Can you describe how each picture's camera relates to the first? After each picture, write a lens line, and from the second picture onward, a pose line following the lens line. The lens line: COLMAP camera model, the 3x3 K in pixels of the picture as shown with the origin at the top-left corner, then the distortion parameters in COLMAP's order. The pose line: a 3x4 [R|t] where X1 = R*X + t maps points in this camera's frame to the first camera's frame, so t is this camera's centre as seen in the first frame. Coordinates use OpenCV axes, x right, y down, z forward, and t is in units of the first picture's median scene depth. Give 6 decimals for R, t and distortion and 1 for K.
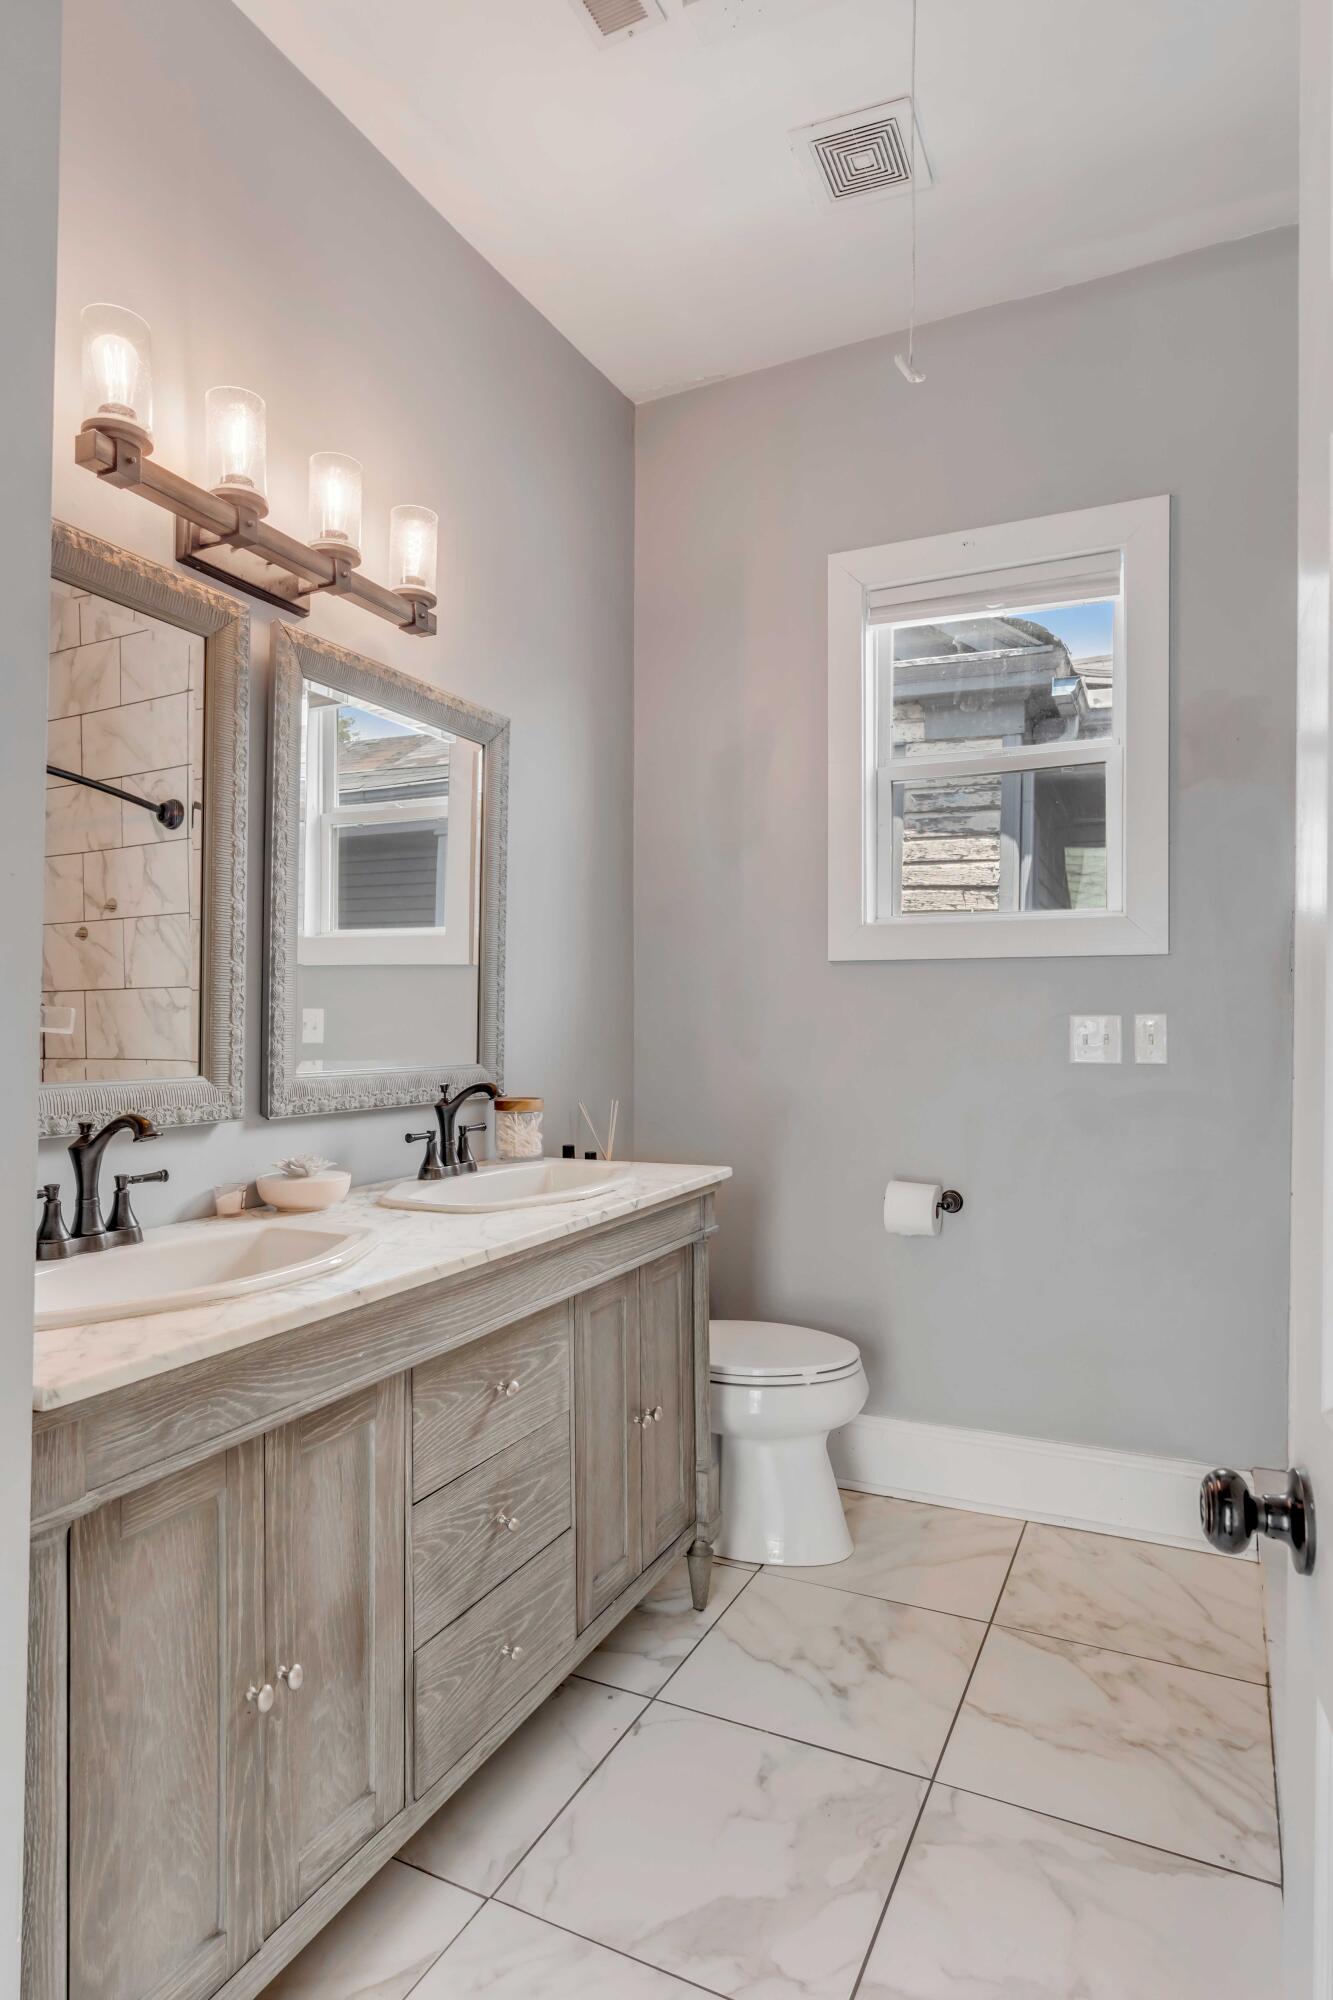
lens RADIAL K [[1104.7, 0, 674.0], [0, 1104.7, 1003.9], [0, 0, 1]] dist [0.006582, 0.001418]
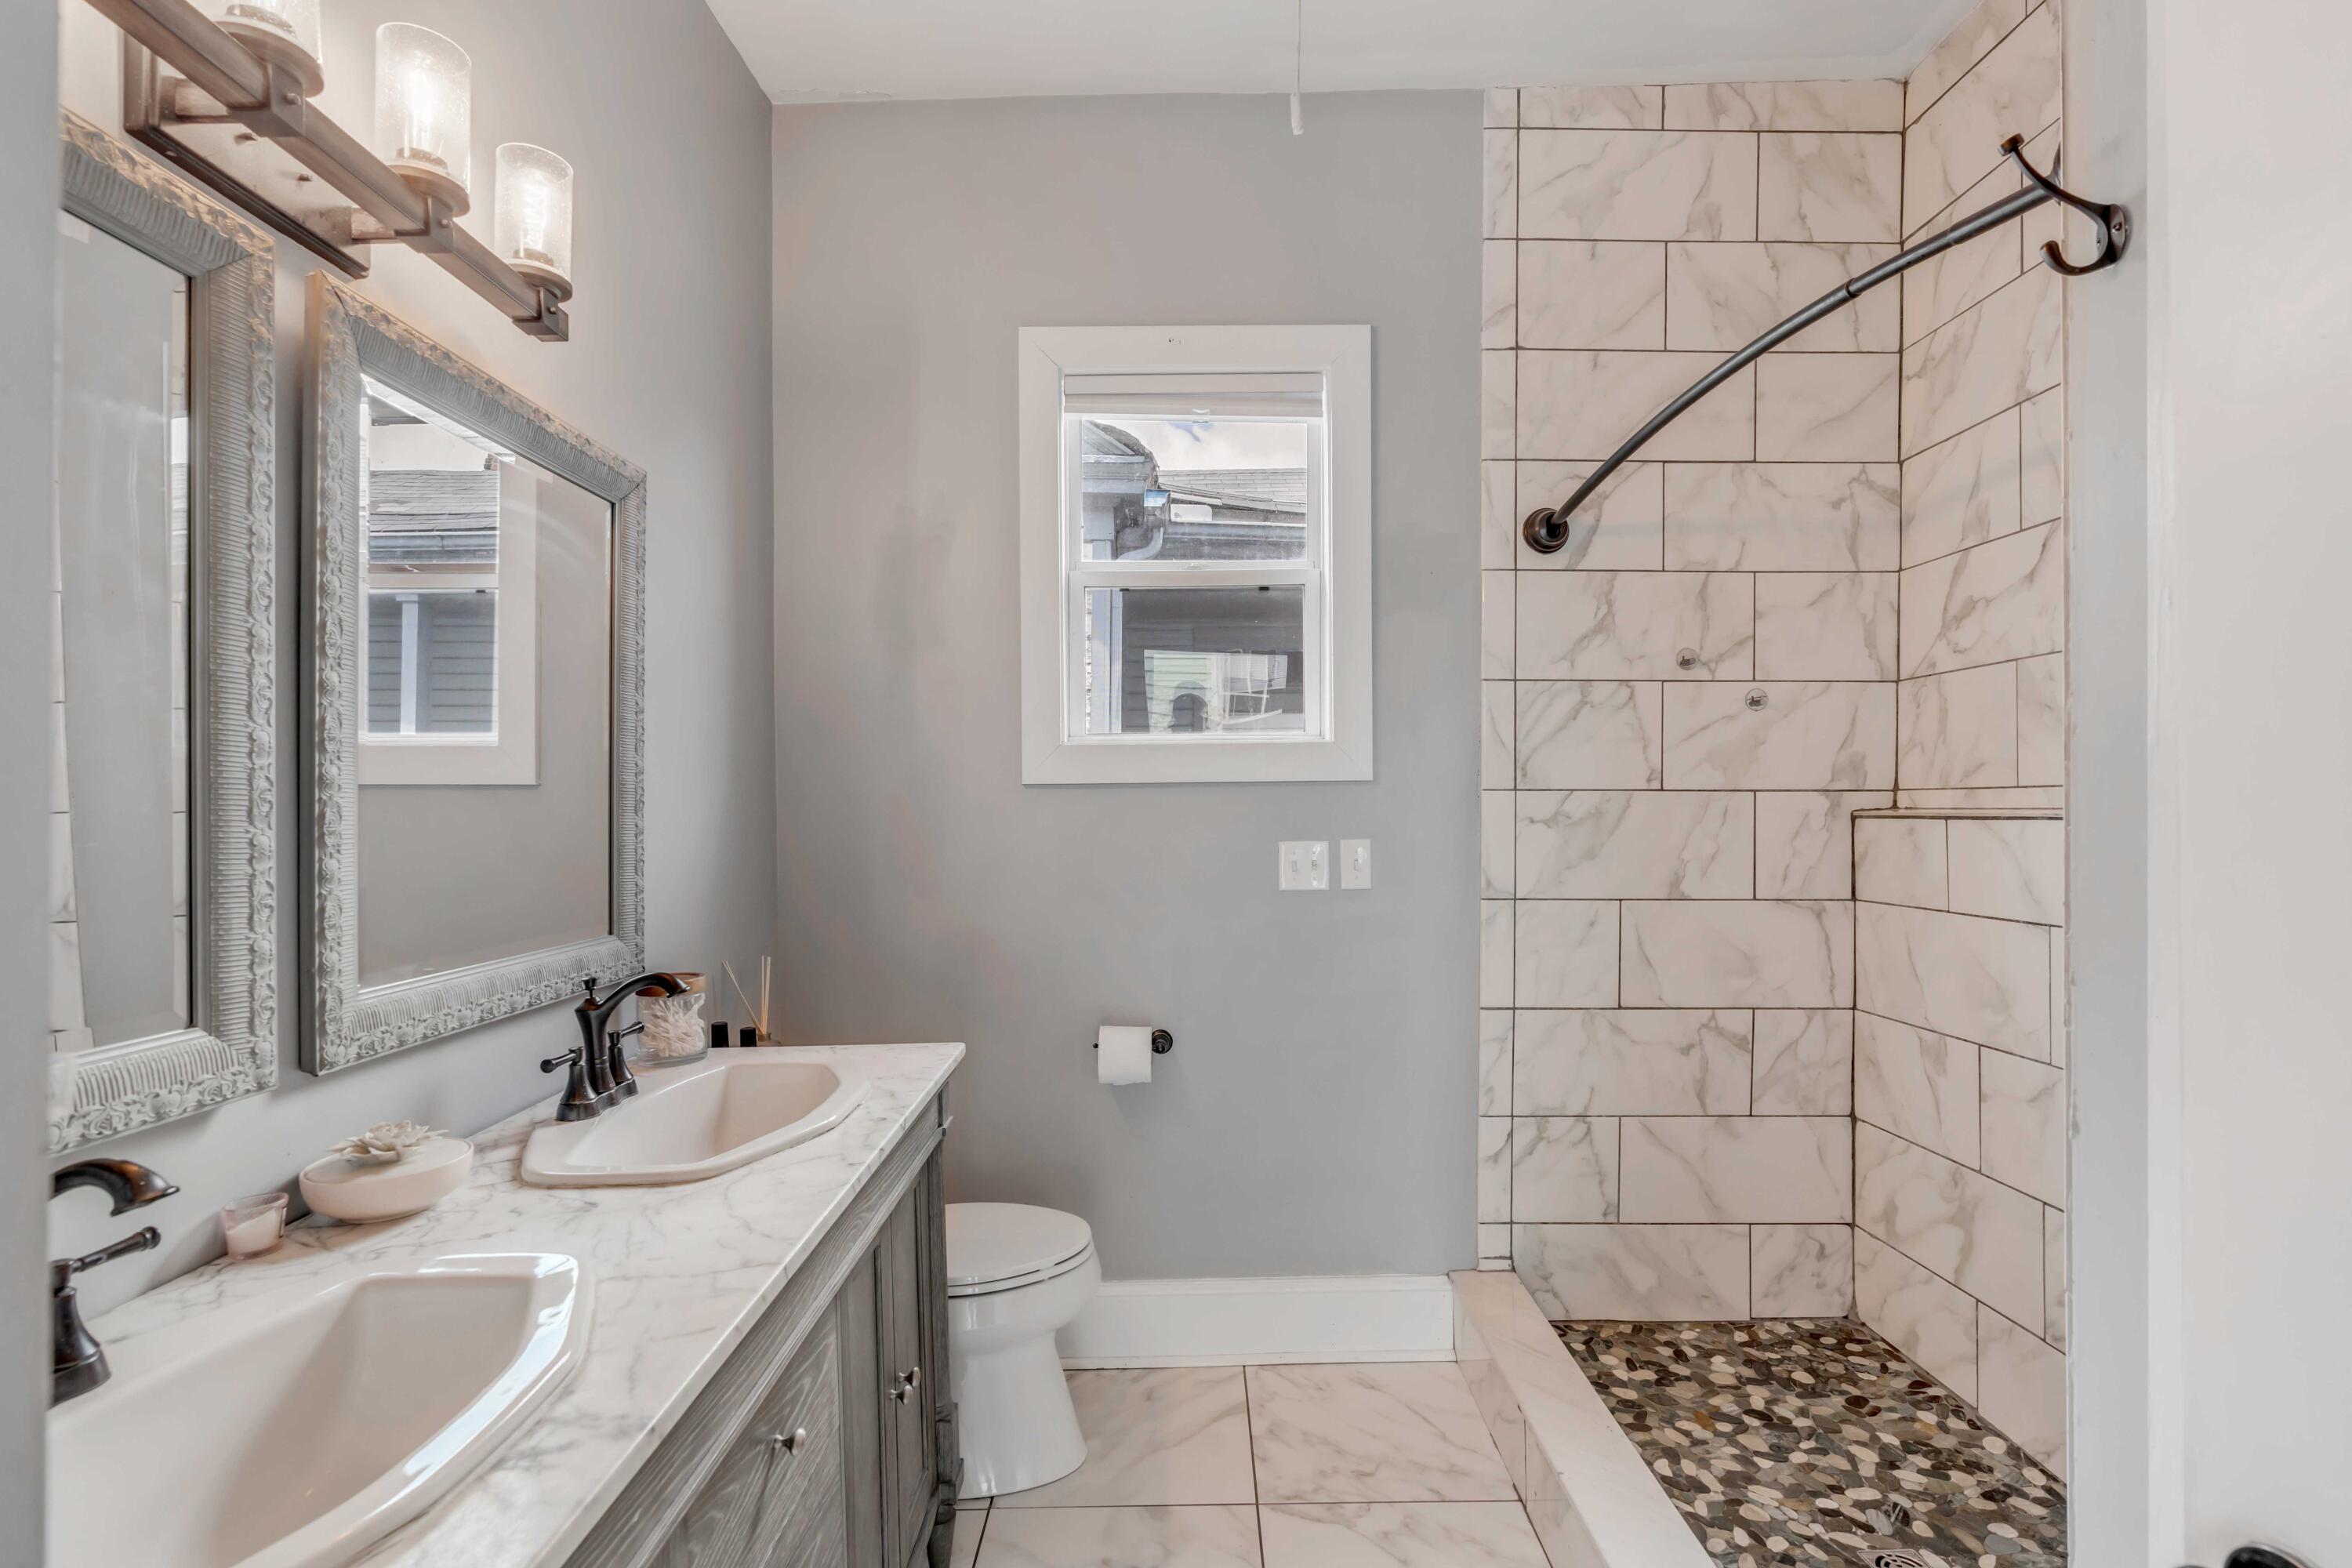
lens RADIAL K [[1080.8, 0, 1171.5], [0, 1080.8, 797.8], [0, 0, 1]] dist [-0.000383, 0.001479]
pose [[0.906640, -0.012768, 0.421713, -0.165374], [0.009976, 0.999911, 0.008828, -0.047093], [-0.421788, -0.003797, 0.906686, 0.220002]]
